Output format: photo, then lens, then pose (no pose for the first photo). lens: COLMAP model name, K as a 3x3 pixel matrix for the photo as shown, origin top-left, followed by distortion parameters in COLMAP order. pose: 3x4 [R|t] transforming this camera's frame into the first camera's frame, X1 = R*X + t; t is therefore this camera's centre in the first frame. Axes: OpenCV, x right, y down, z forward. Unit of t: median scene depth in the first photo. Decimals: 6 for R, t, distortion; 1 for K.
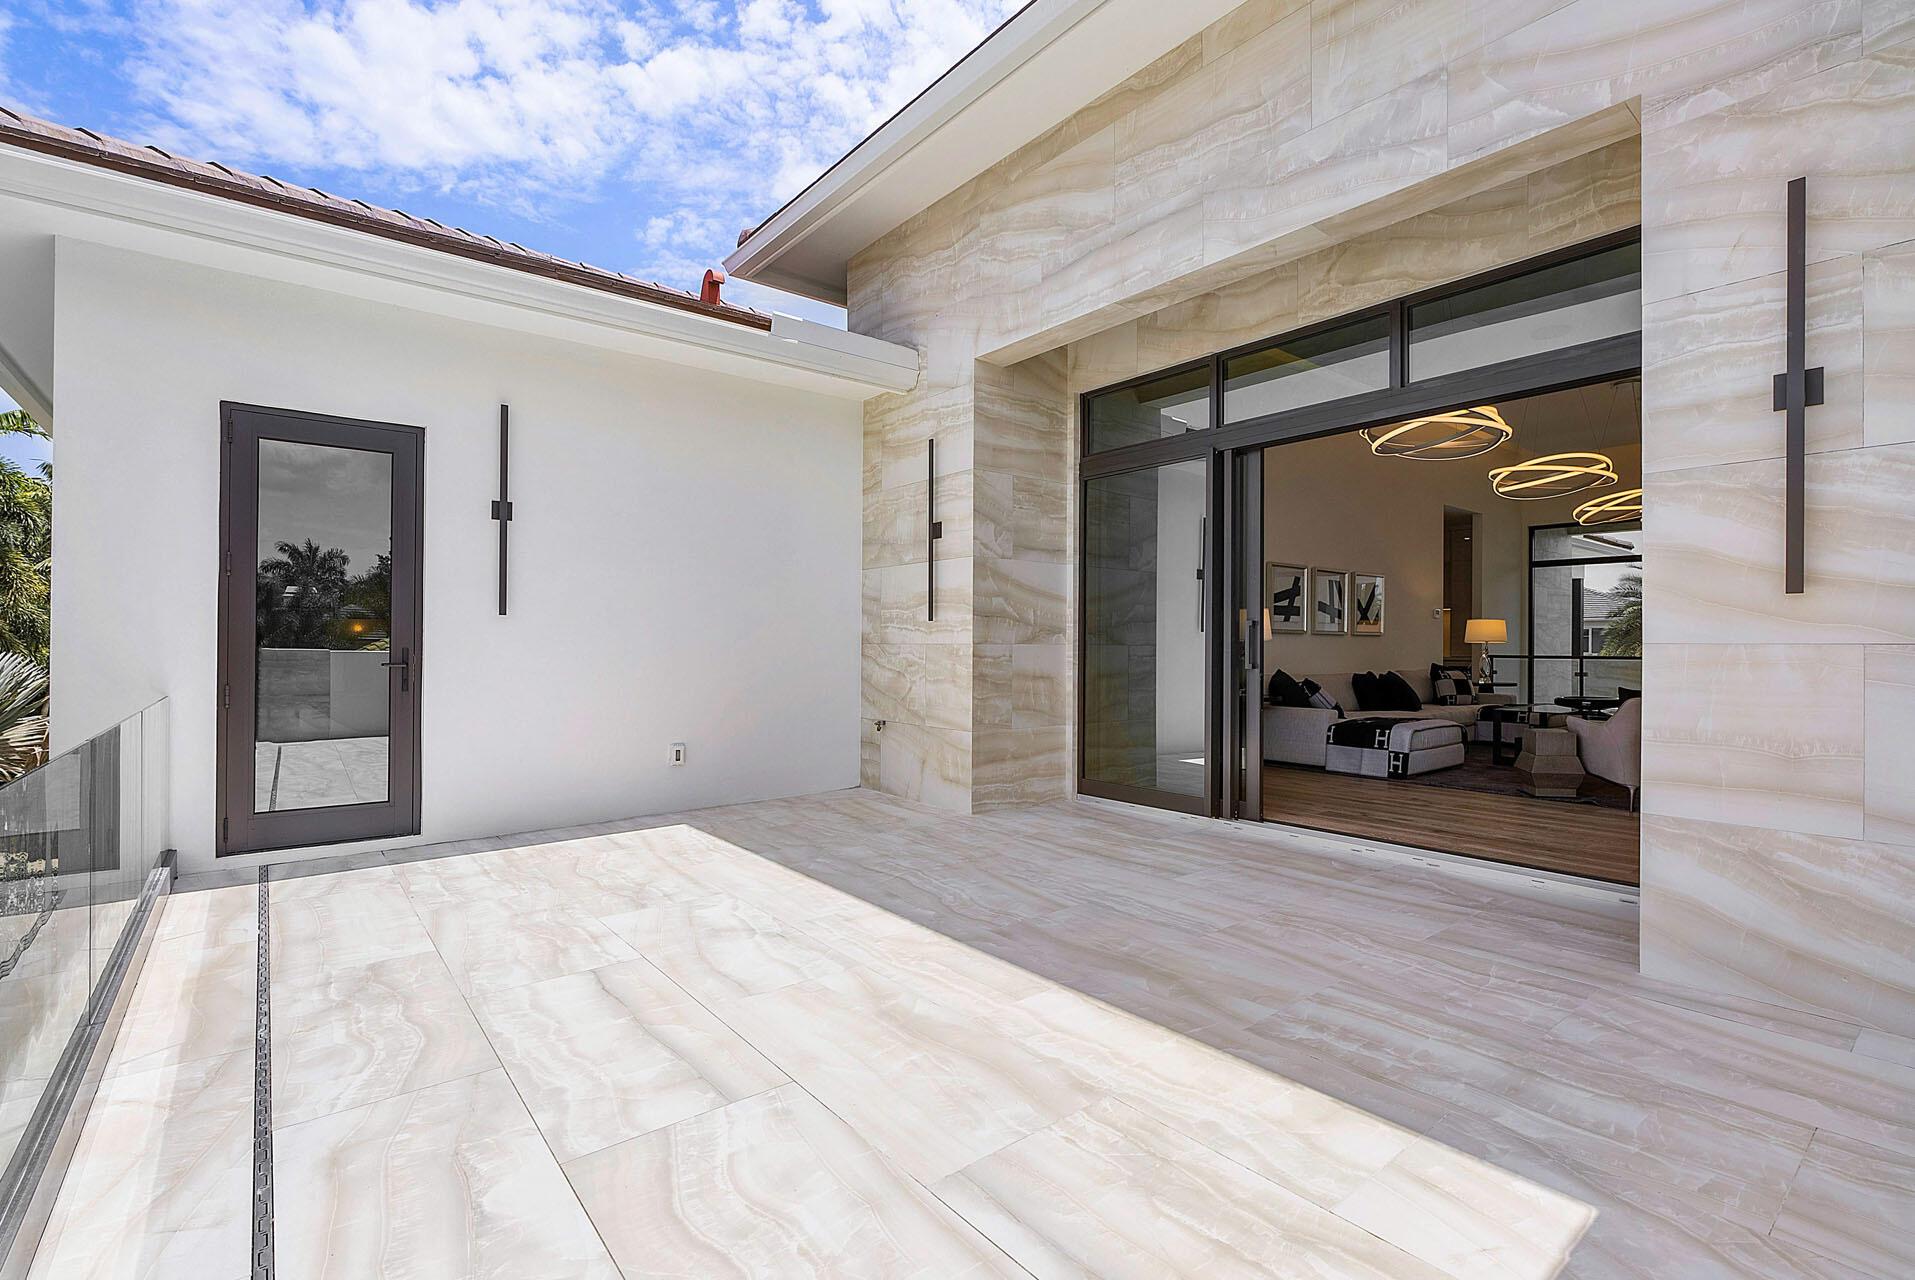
lens RADIAL K [[887.1, 0, 967.0], [0, 887.1, 641.7], [0, 0, 1]] dist [-0.014862, -0.000021]
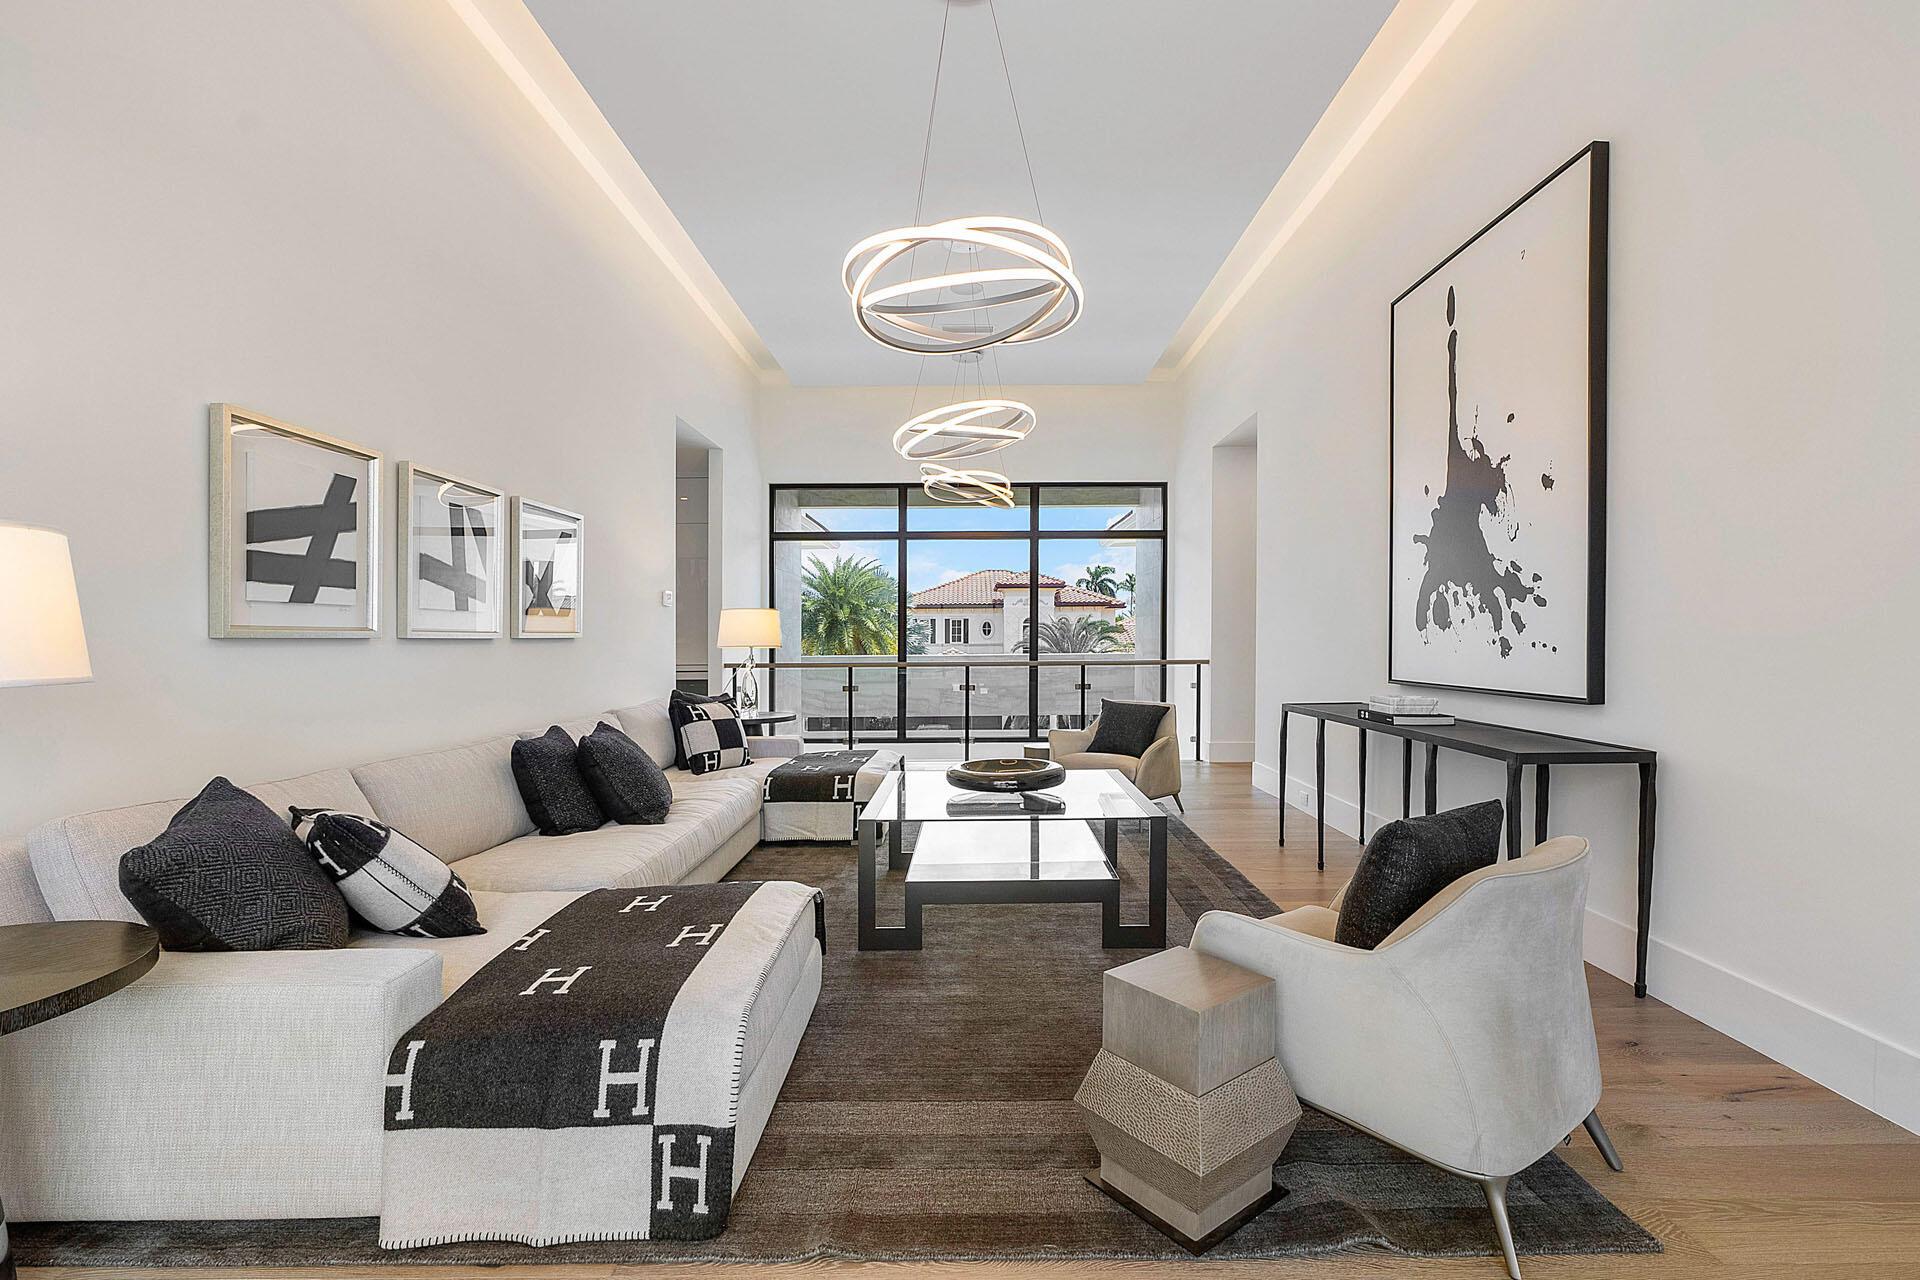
lens RADIAL K [[862.9, 0, 967.6], [0, 862.9, 639.8], [0, 0, 1]] dist [-0.000130, 0.000177]
pose [[0.633614, -0.009899, 0.773586, 0.267922], [0.005671, 0.999951, 0.008151, -0.010180], [-0.773629, -0.000778, 0.633639, 0.600460]]
